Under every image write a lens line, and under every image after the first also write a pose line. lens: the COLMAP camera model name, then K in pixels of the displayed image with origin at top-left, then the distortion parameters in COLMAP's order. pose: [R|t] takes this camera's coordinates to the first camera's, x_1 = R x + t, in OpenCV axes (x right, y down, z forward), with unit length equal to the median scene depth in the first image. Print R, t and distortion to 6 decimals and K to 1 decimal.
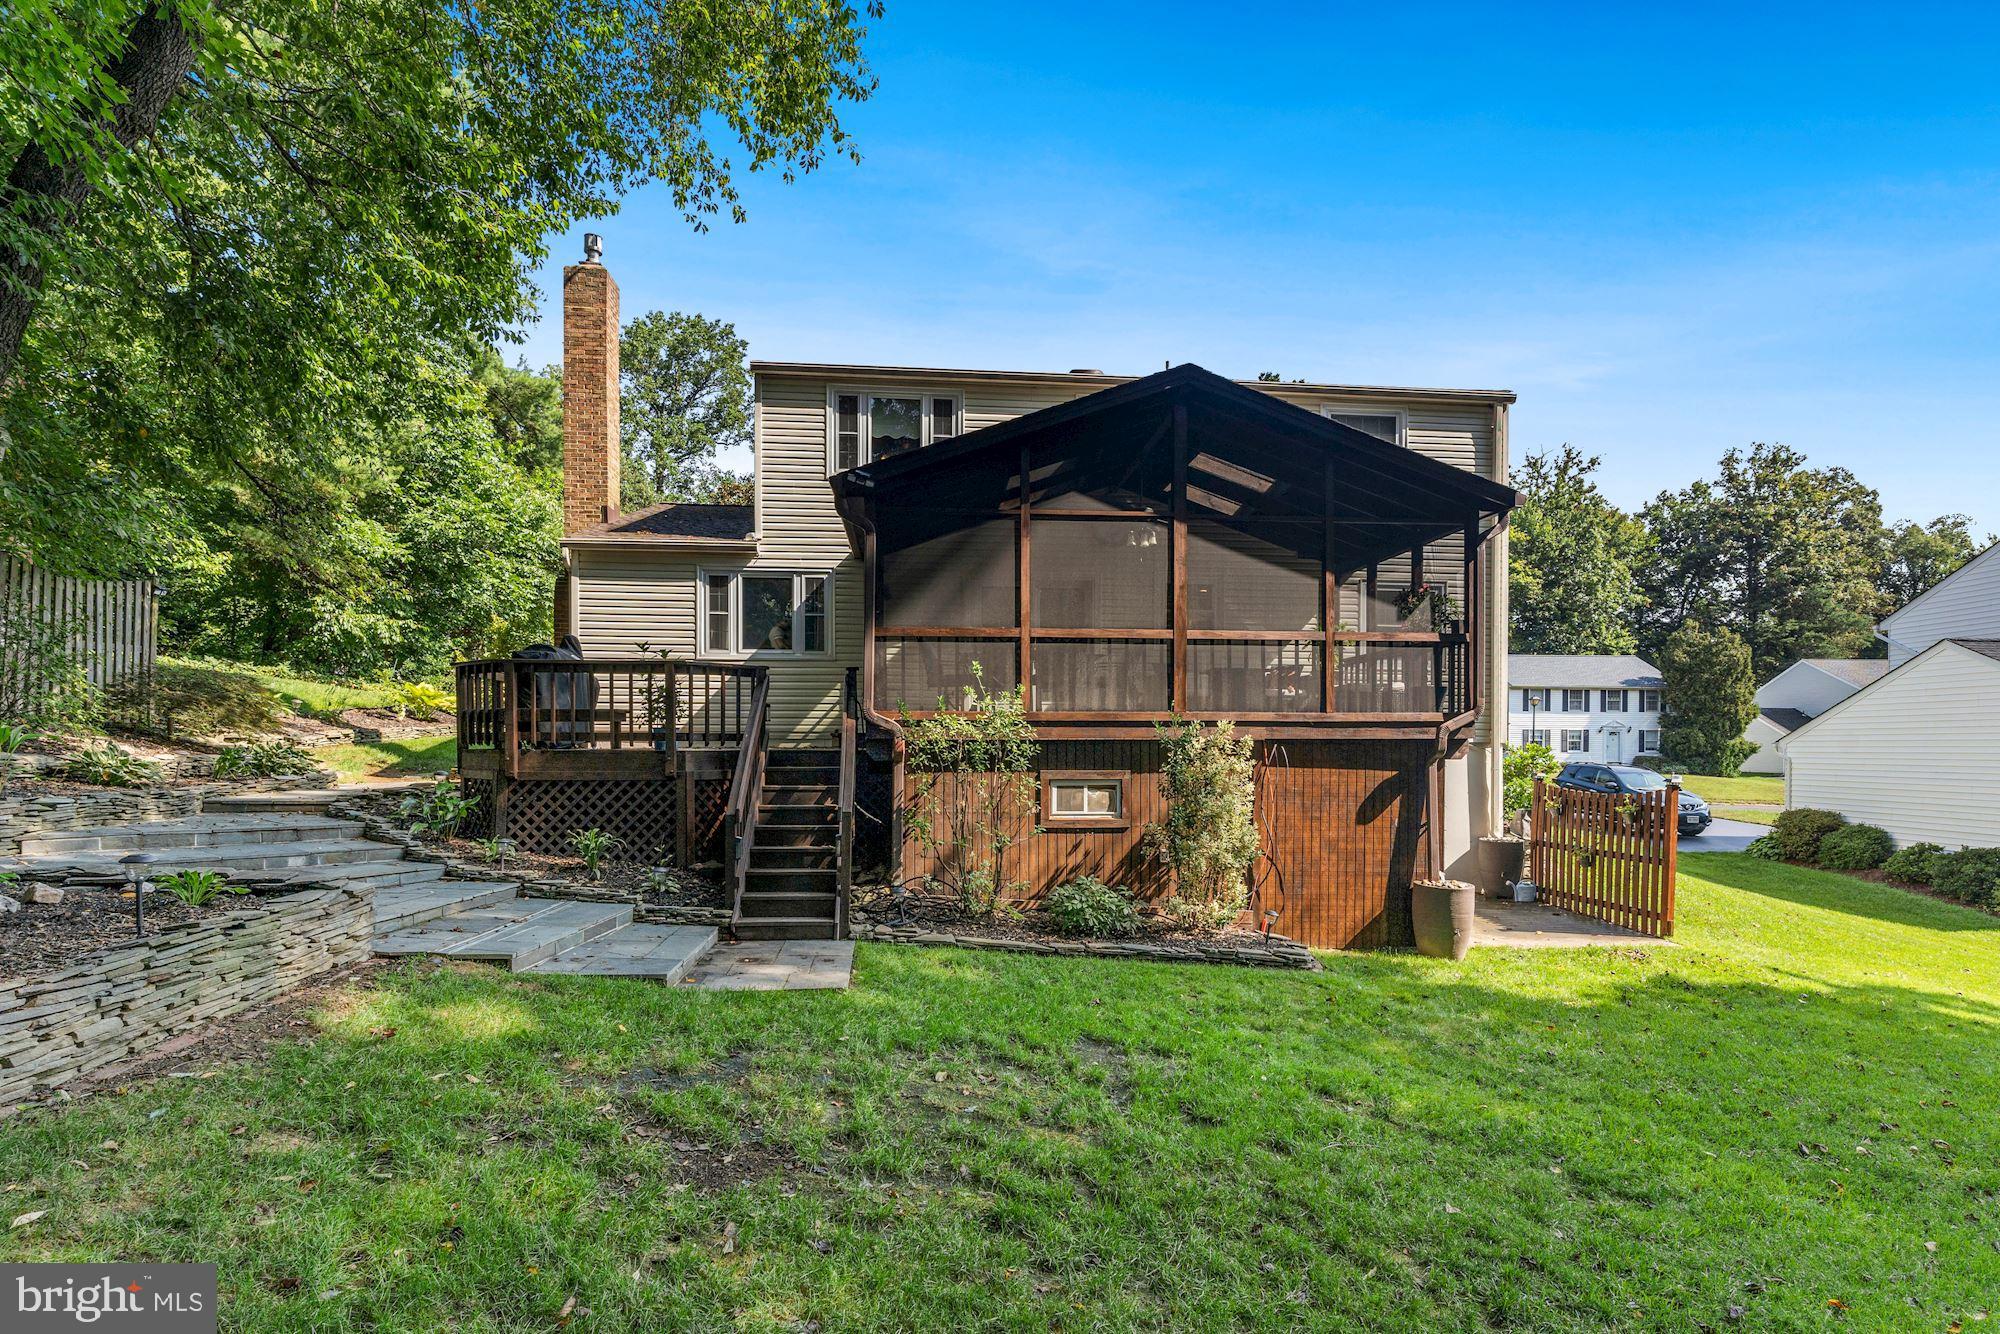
lens RADIAL K [[995.1, 0, 1033.9], [0, 995.1, 748.3], [0, 0, 1]] dist [-0.002702, -0.000454]
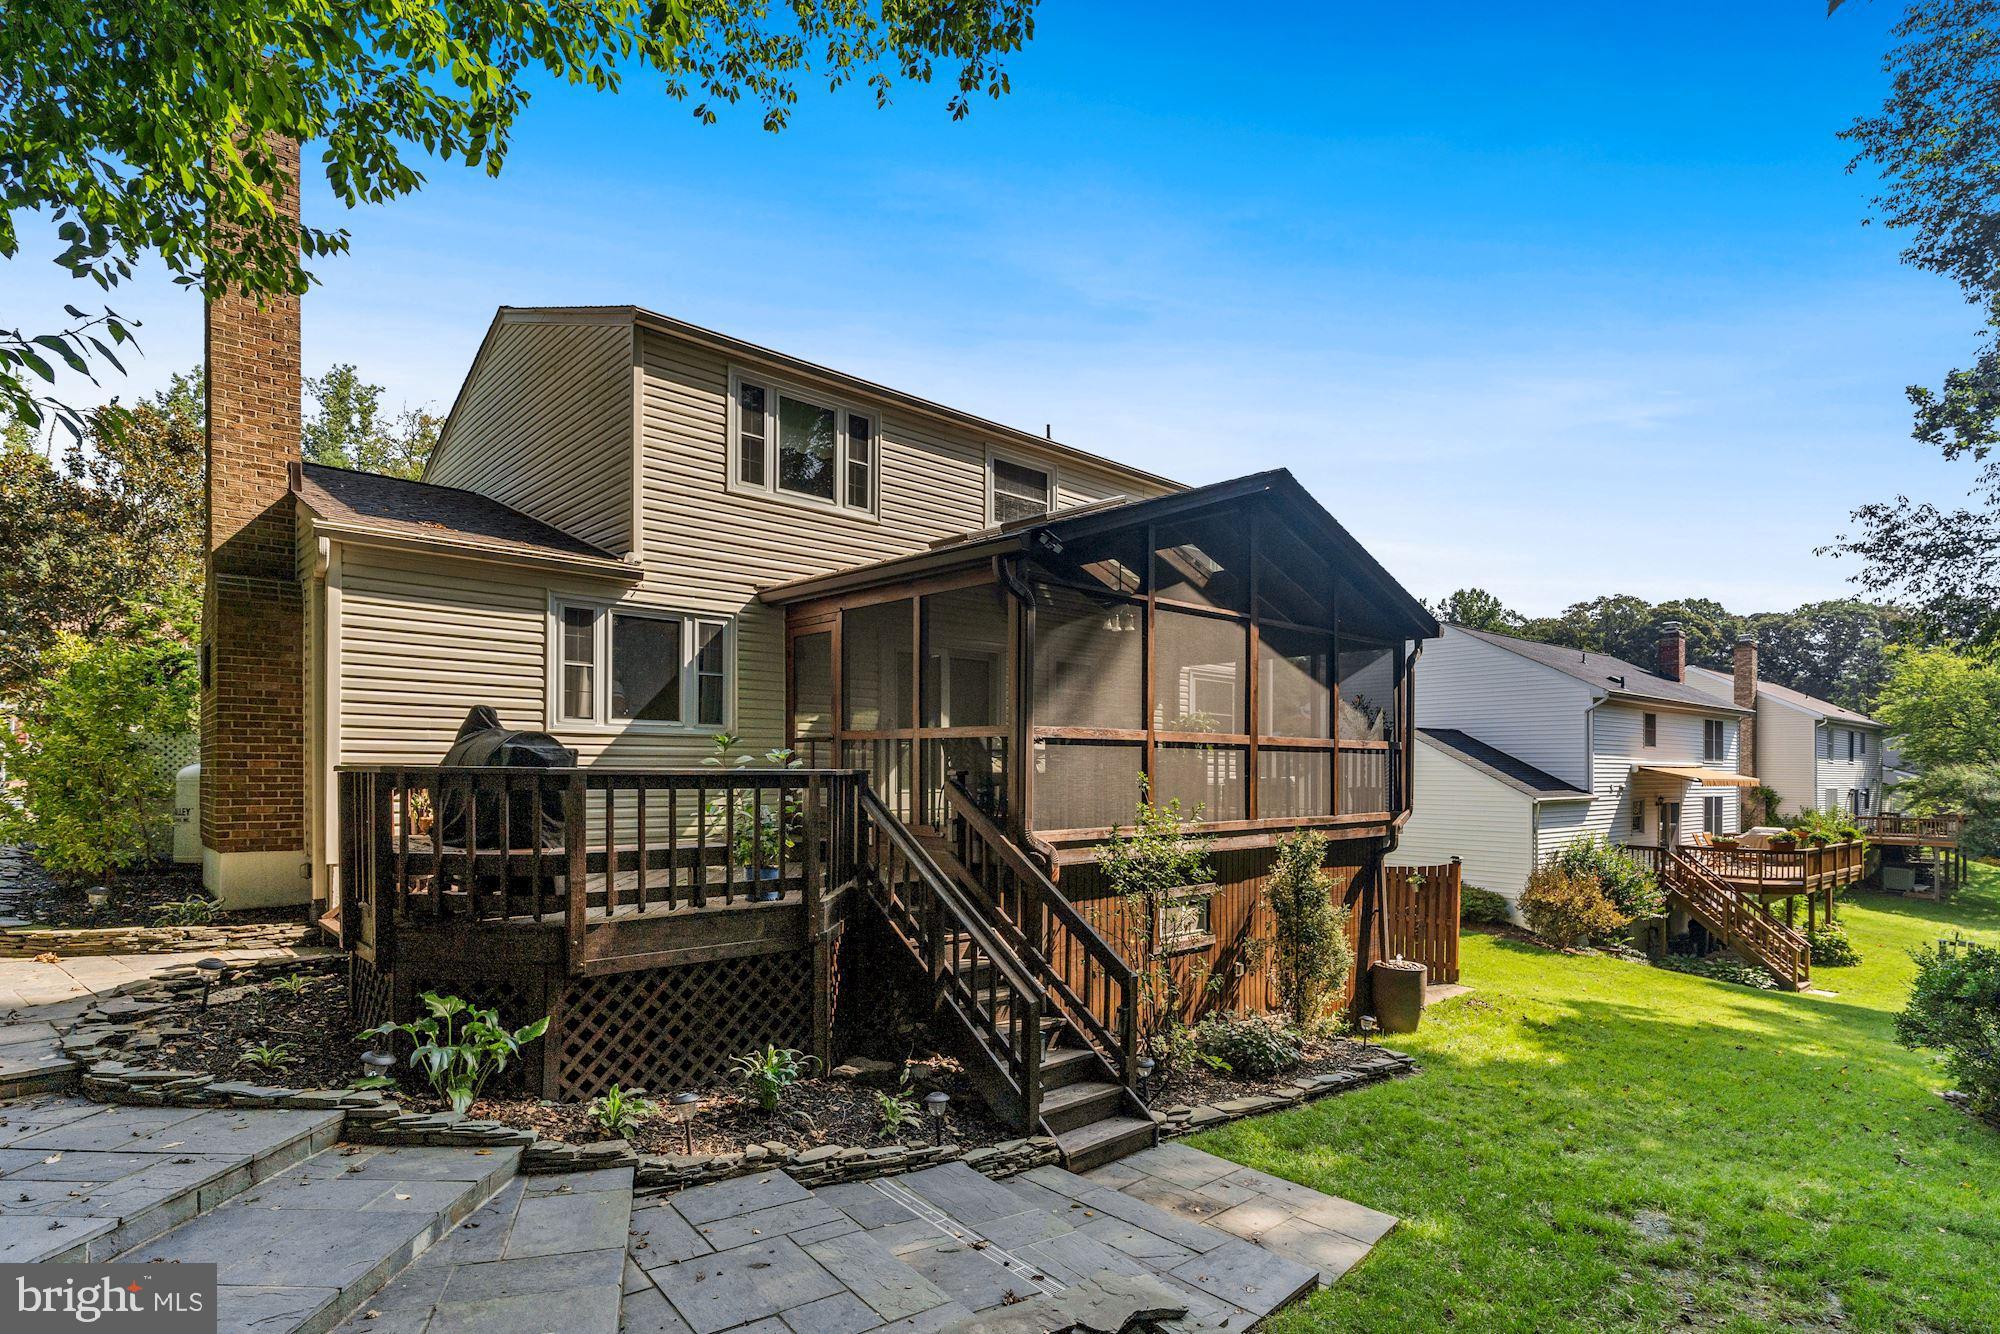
lens RADIAL K [[995.1, 0, 992.7], [0, 995.1, 760.2], [0, 0, 1]] dist [-0.002702, -0.000454]
pose [[0.798698, 0.007653, 0.601683, -0.629843], [-0.004792, 0.999968, -0.006358, -0.085682], [-0.601713, 0.002195, 0.798710, 0.369408]]
